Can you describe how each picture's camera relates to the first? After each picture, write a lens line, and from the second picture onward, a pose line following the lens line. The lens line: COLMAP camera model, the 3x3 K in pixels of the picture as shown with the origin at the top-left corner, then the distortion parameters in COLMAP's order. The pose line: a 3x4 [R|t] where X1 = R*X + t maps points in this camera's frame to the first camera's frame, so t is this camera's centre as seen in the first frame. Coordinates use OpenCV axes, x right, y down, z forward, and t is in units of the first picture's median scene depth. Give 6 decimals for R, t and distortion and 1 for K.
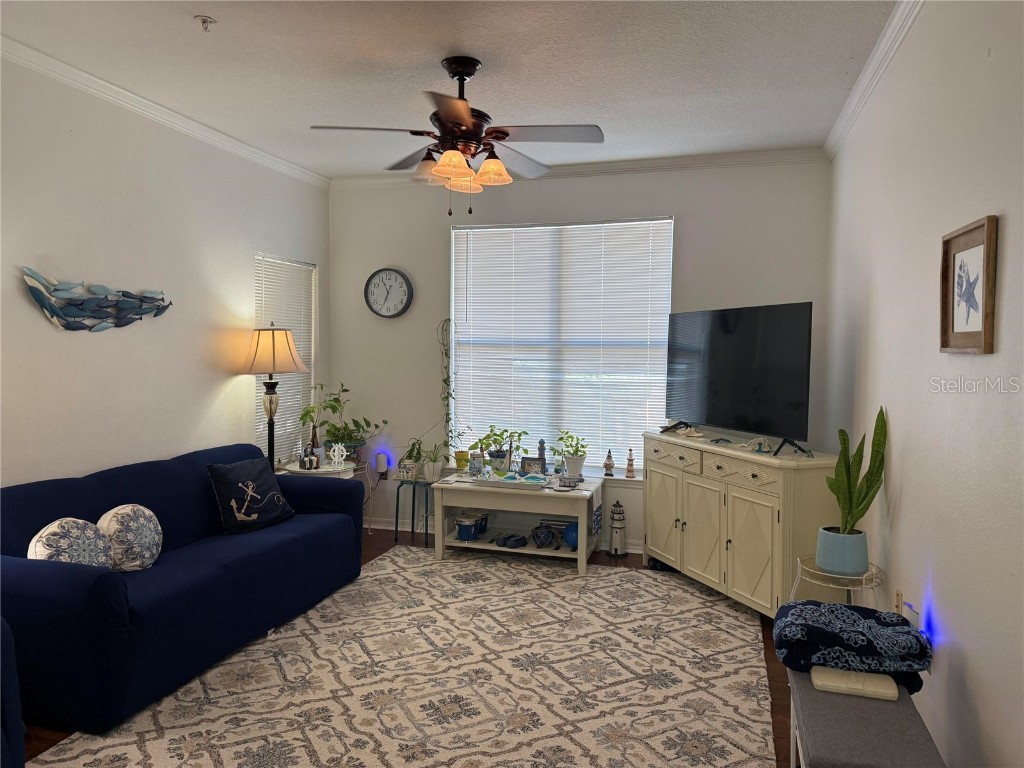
lens RADIAL K [[741.1, 0, 511.2], [0, 741.1, 381.6], [0, 0, 1]] dist [0.035724, -0.007981]
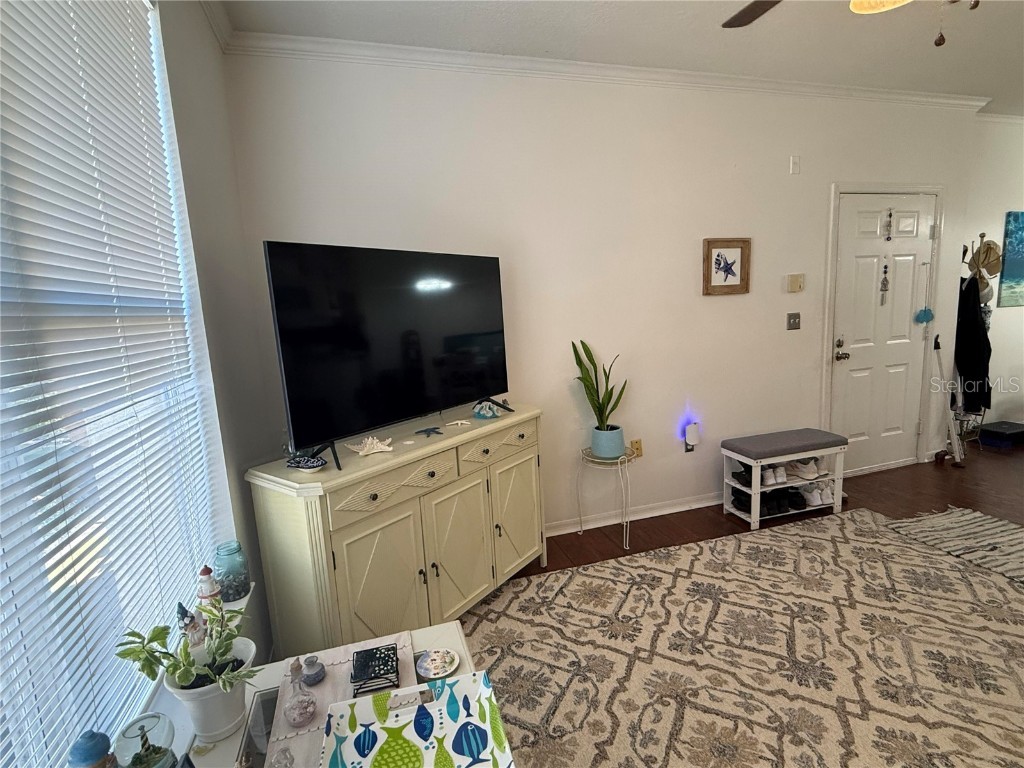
lens RADIAL K [[504.5, 0, 511.3], [0, 504.5, 386.9], [0, 0, 1]] dist [0.001606, -0.001116]
pose [[-0.545781, -0.112563, 0.830333, -0.225535], [0.084377, 0.978516, 0.188113, -0.067083], [-0.833669, 0.172729, -0.524558, 1.511483]]
